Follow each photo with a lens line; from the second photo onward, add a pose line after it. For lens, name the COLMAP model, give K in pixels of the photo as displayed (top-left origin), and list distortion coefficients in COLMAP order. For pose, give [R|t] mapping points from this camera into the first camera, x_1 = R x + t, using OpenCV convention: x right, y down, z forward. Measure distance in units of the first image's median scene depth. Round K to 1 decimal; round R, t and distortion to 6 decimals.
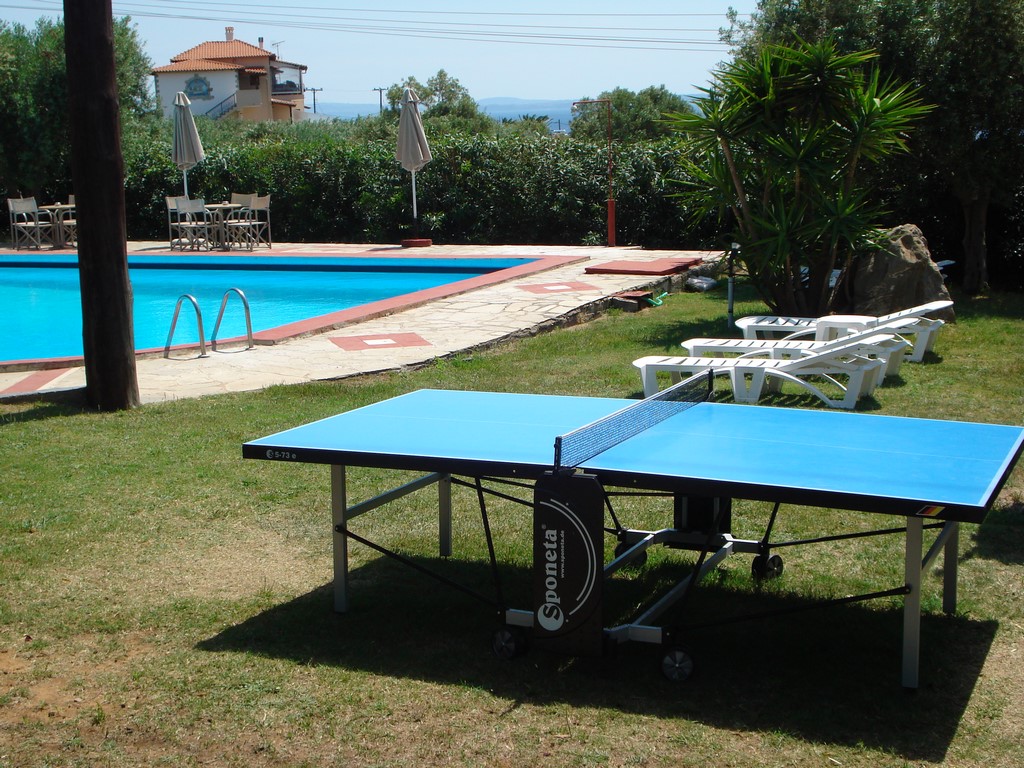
lens RADIAL K [[1523.7, 0, 513.7], [0, 1523.7, 383.0], [0, 0, 1]] dist [0.021442, 0.000000]
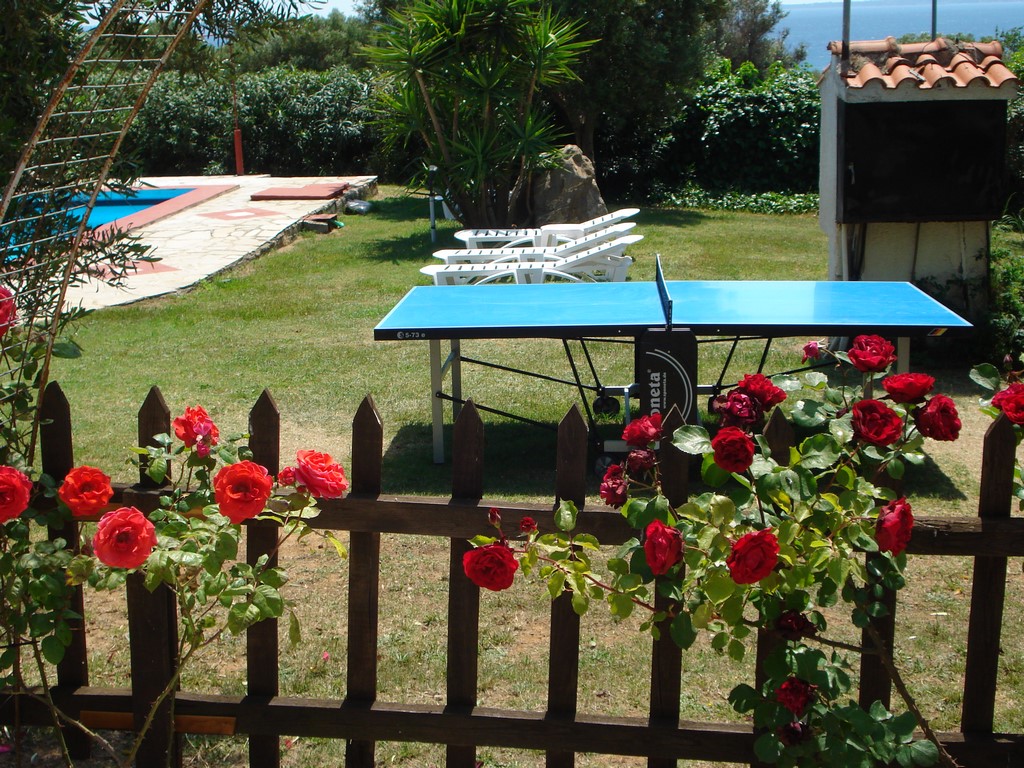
lens RADIAL K [[1523.7, 0, 511.1], [0, 1523.7, 385.0], [0, 0, 1]] dist [0.021442, 0.000000]
pose [[0.940412, -0.076621, 0.331293, -0.181110], [0.061505, 0.996541, 0.055890, 0.008818], [-0.334429, -0.032183, 0.941871, -0.067777]]
